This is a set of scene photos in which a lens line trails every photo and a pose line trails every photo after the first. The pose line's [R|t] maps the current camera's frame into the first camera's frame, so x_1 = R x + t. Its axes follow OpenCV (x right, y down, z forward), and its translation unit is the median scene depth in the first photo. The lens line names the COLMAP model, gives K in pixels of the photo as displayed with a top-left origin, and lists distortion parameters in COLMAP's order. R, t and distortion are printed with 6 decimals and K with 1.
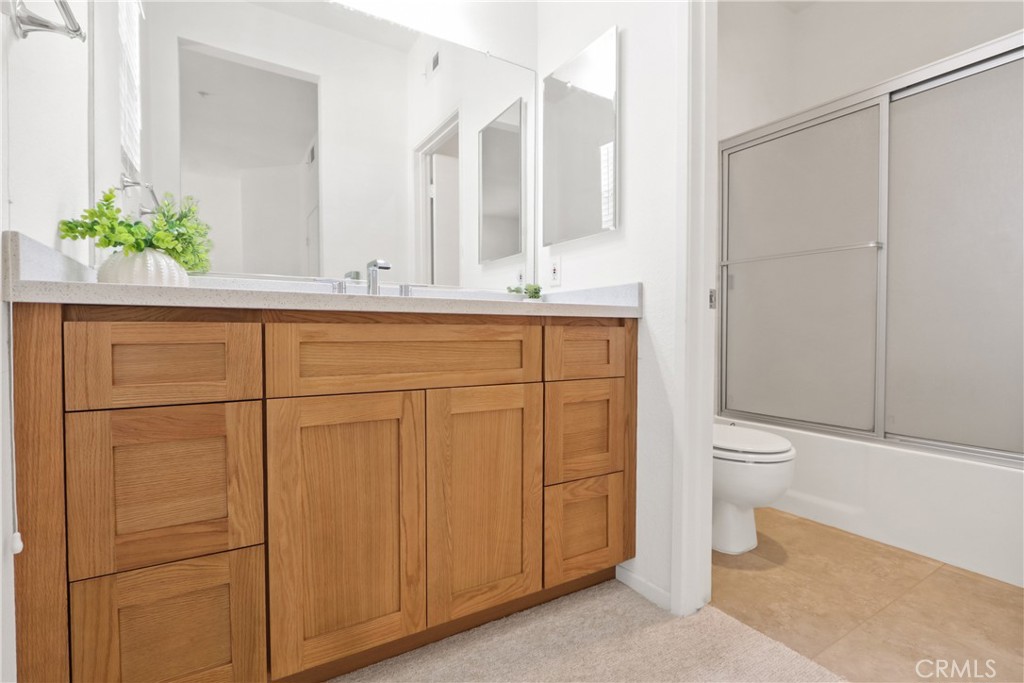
lens RADIAL K [[496.7, 0, 521.6], [0, 496.7, 342.7], [0, 0, 1]] dist [-0.022697, 0.000615]
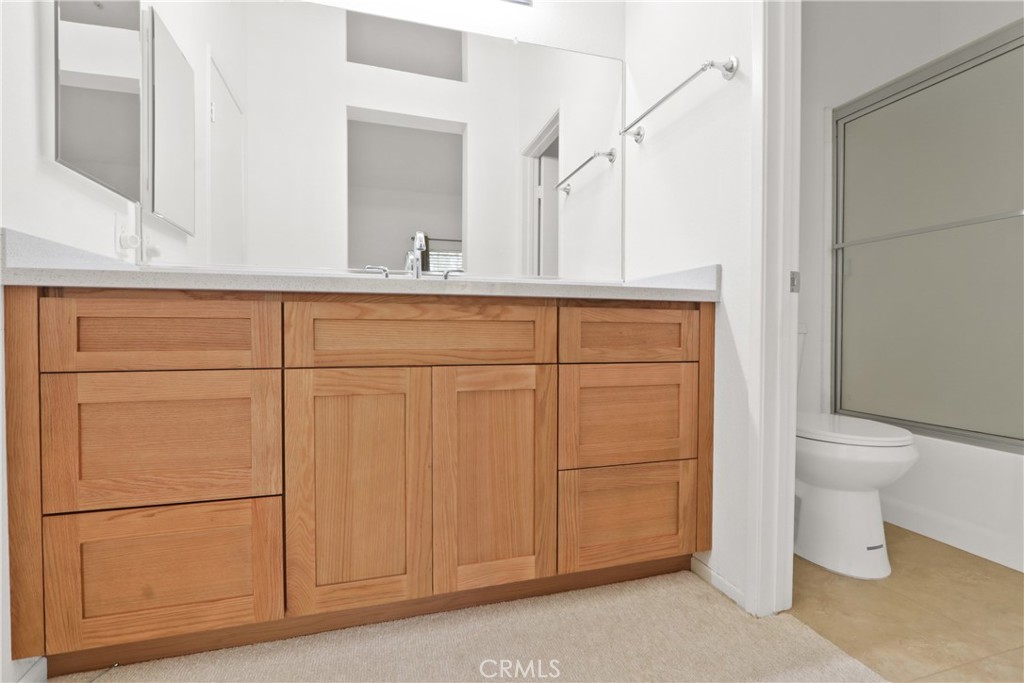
lens RADIAL K [[434.1, 0, 512.1], [0, 434.1, 318.2], [0, 0, 1]] dist [0.007393, -0.000012]
pose [[0.955249, 0.015849, -0.295378, 0.123965], [-0.019860, 0.999747, -0.010584, -0.001148], [0.295136, 0.015977, 0.955322, 0.082520]]
